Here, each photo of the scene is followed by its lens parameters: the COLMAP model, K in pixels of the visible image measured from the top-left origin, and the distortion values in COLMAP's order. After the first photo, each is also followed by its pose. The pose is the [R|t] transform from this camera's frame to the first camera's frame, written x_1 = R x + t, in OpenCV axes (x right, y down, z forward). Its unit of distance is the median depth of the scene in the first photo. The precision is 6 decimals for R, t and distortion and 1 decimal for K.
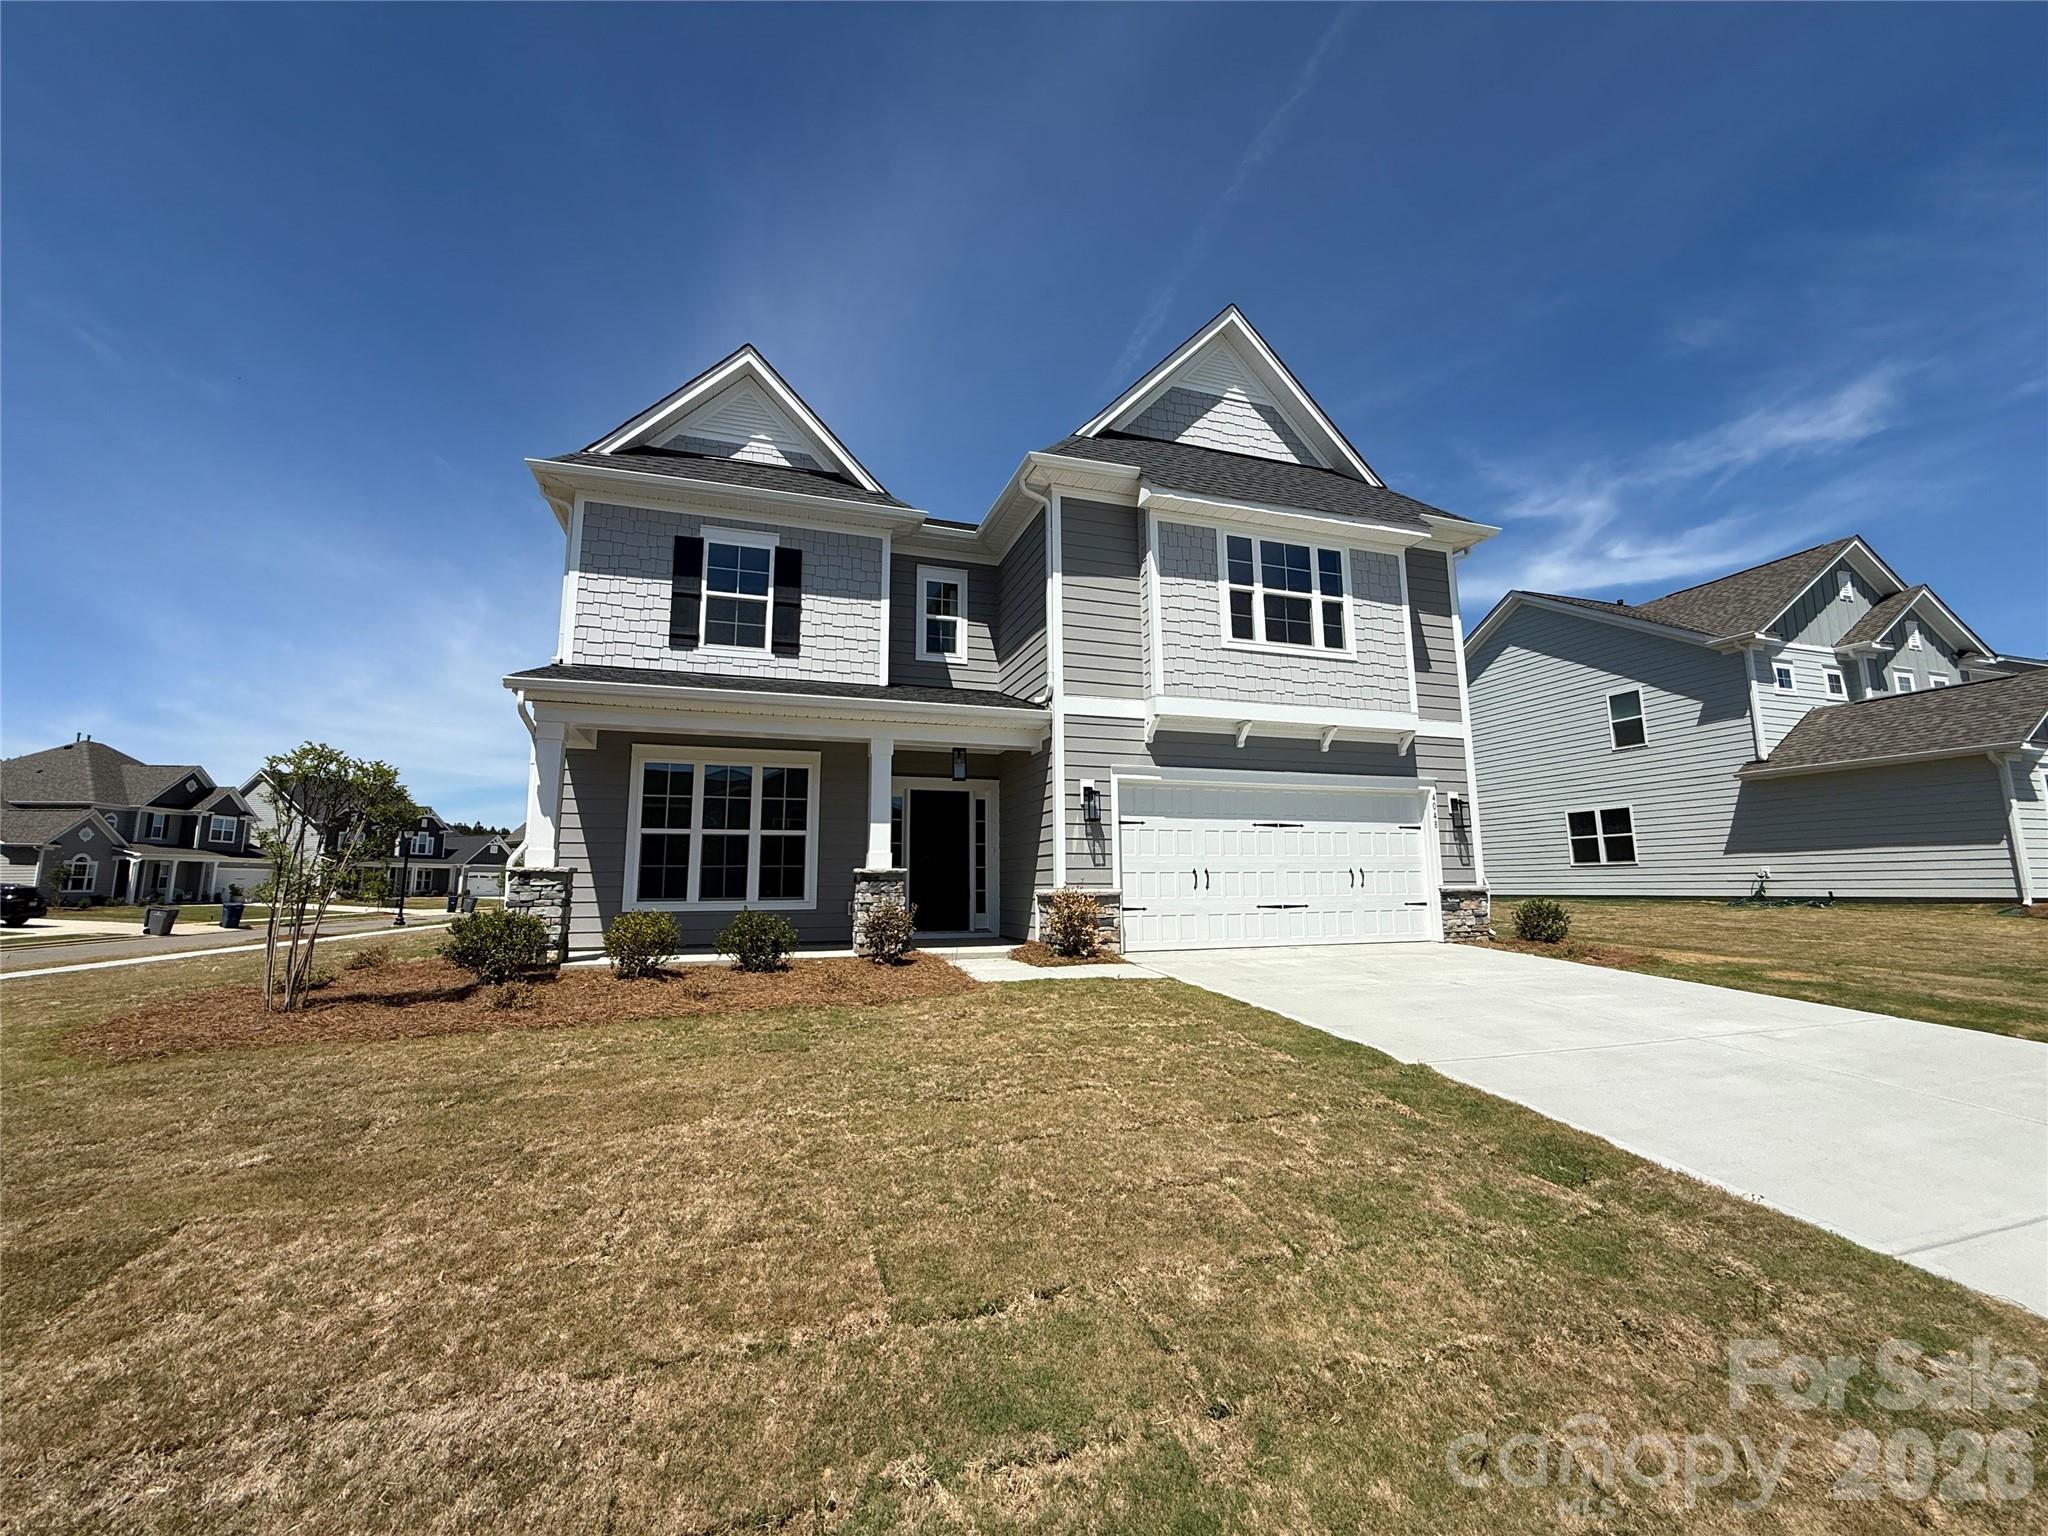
lens RADIAL K [[815.3, 0, 1016.4], [0, 815.3, 766.0], [0, 0, 1]] dist [-0.000087, 0.000189]
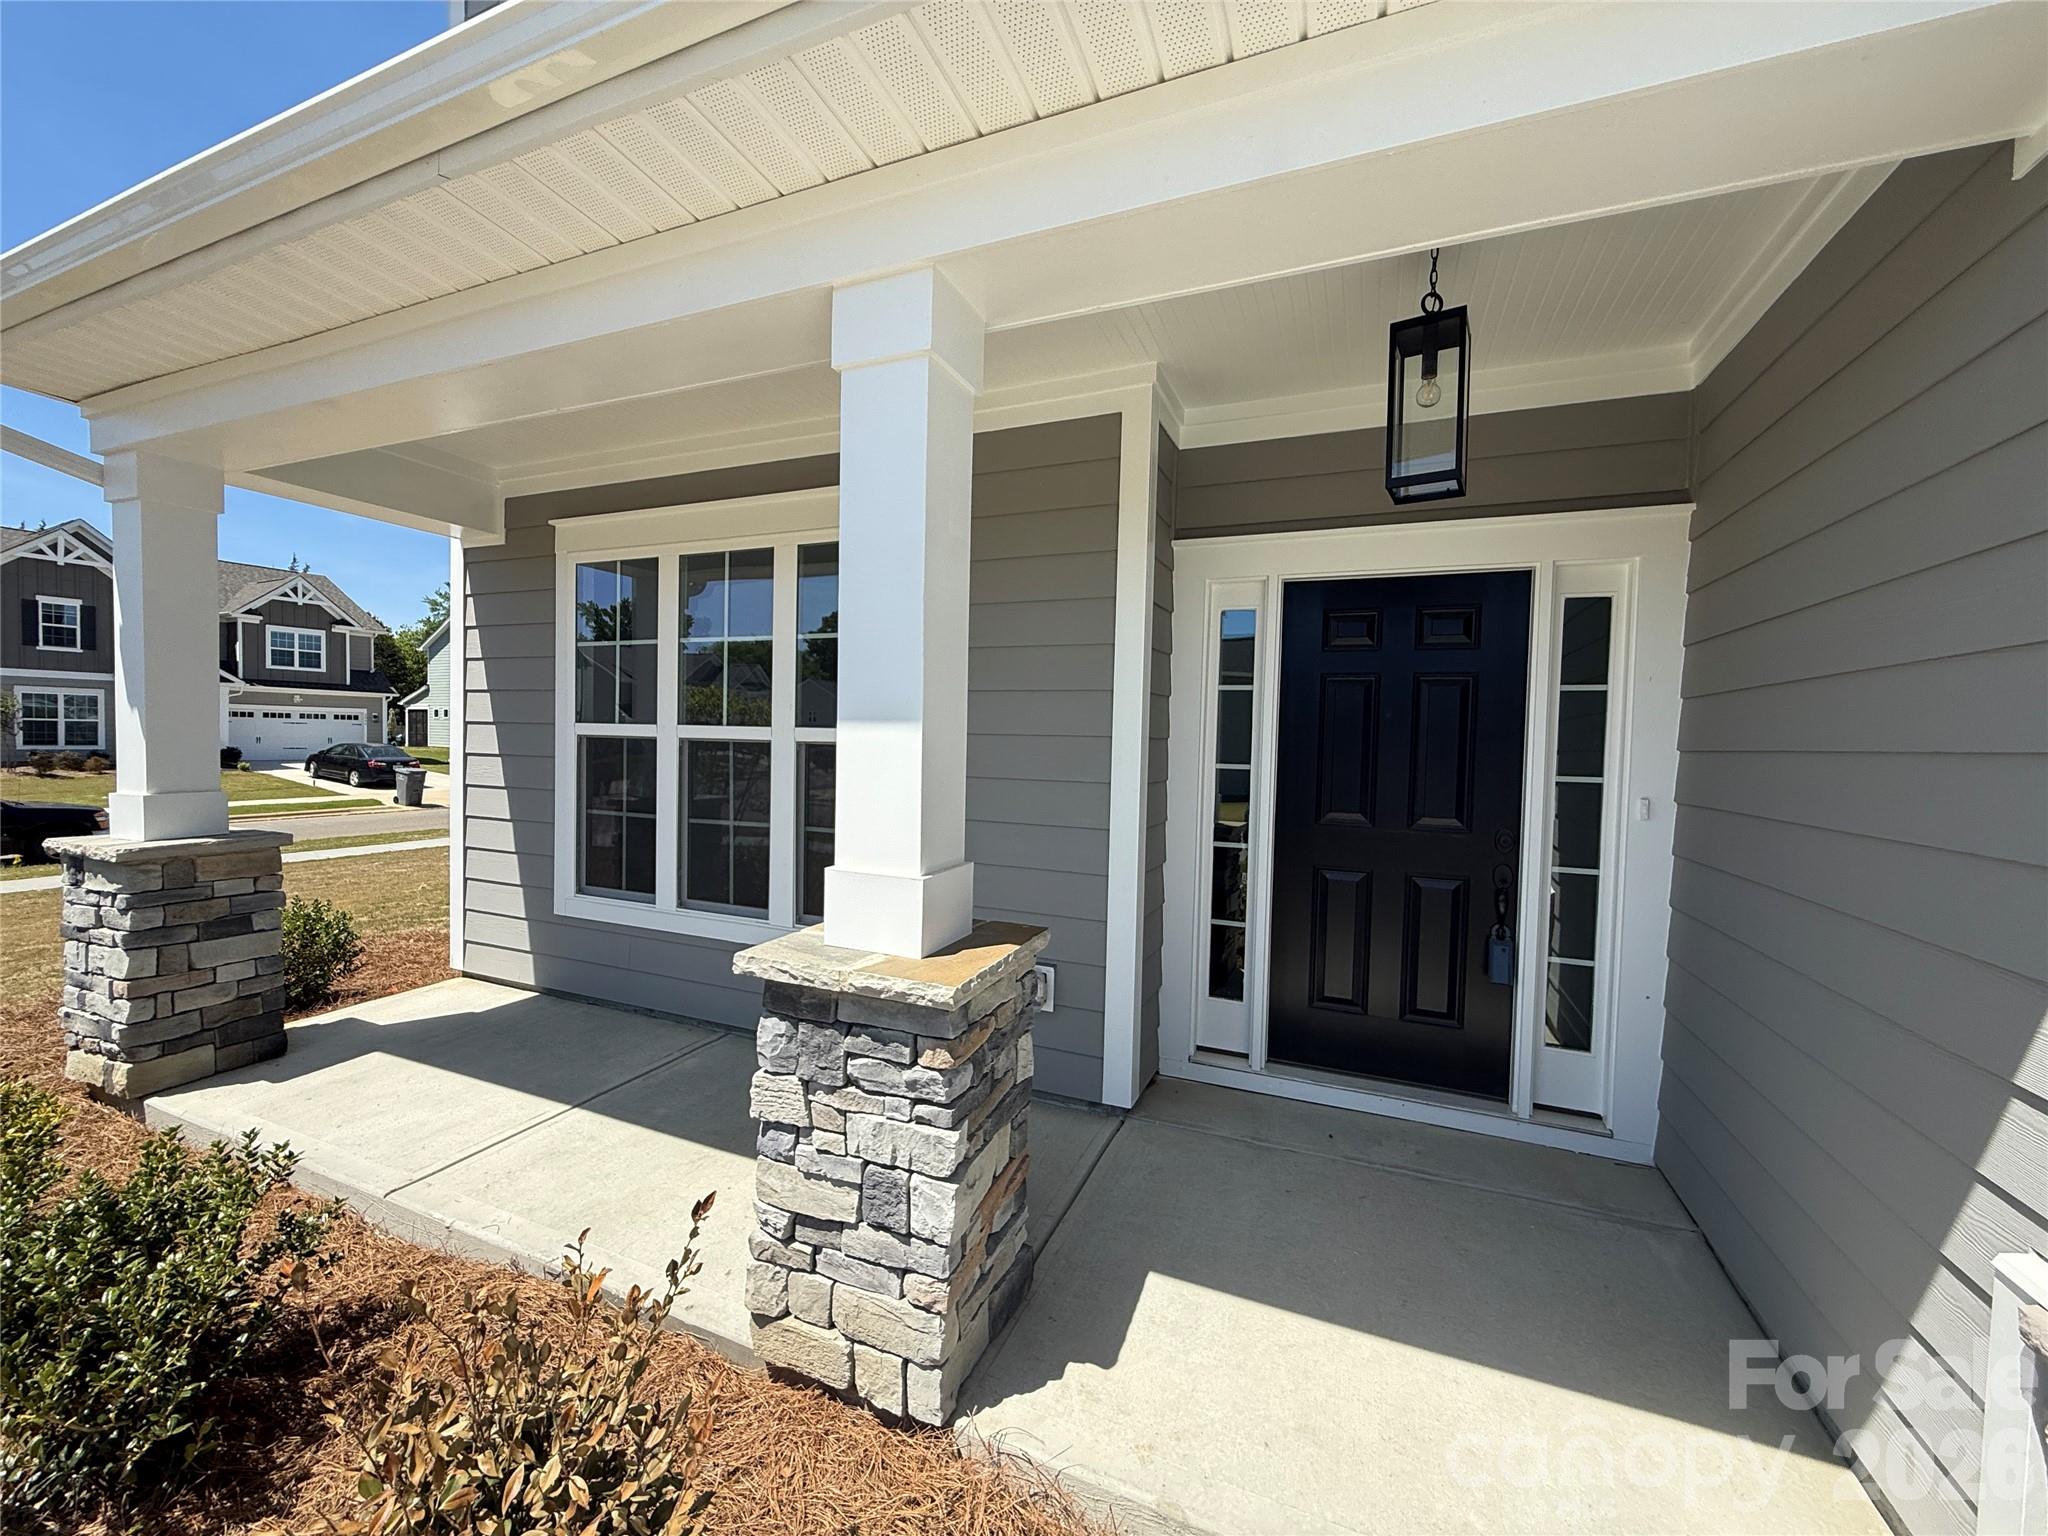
lens RADIAL K [[820.2, 0, 1019.1], [0, 820.2, 767.4], [0, 0, 1]] dist [0.001660, 0.000122]
pose [[0.752956, 0.047475, -0.656357, -0.009569], [0.069418, 0.986100, 0.150960, 0.046880], [0.654400, -0.159229, 0.739194, 0.771938]]
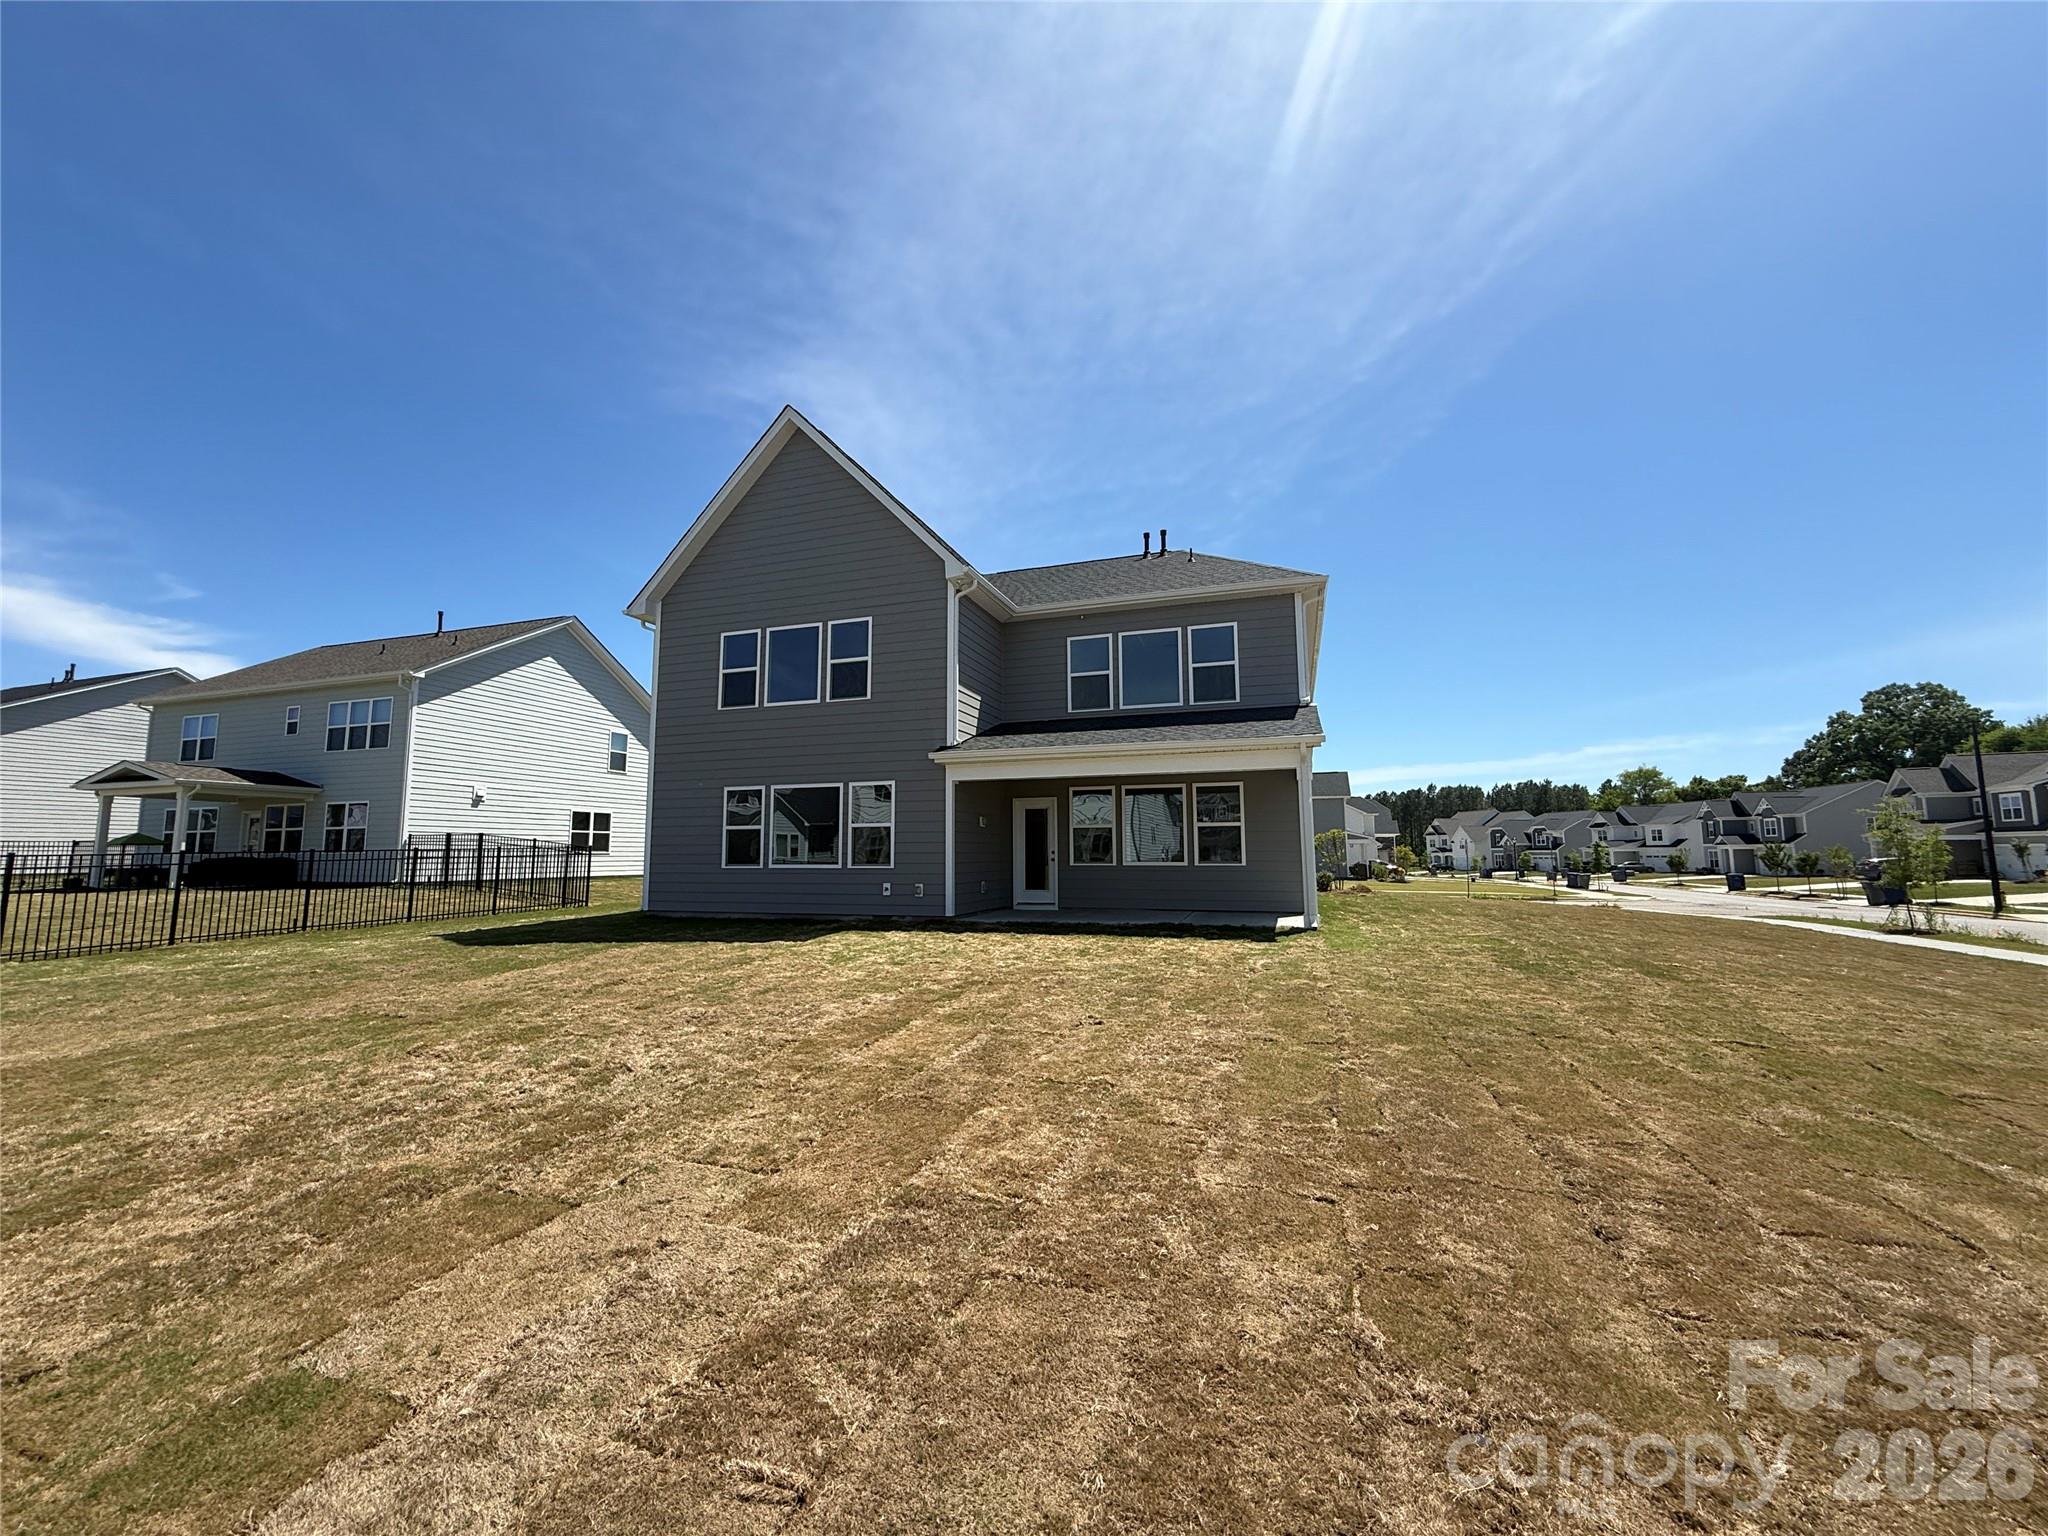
lens RADIAL K [[806.3, 0, 1018.8], [0, 806.3, 761.8], [0, 0, 1]] dist [-0.000712, -0.000171]
pose [[-0.803302, 0.079314, 0.590267, -1.244814], [-0.075507, 0.969533, -0.233034, 0.457163], [-0.590766, -0.231766, -0.772839, 3.261287]]
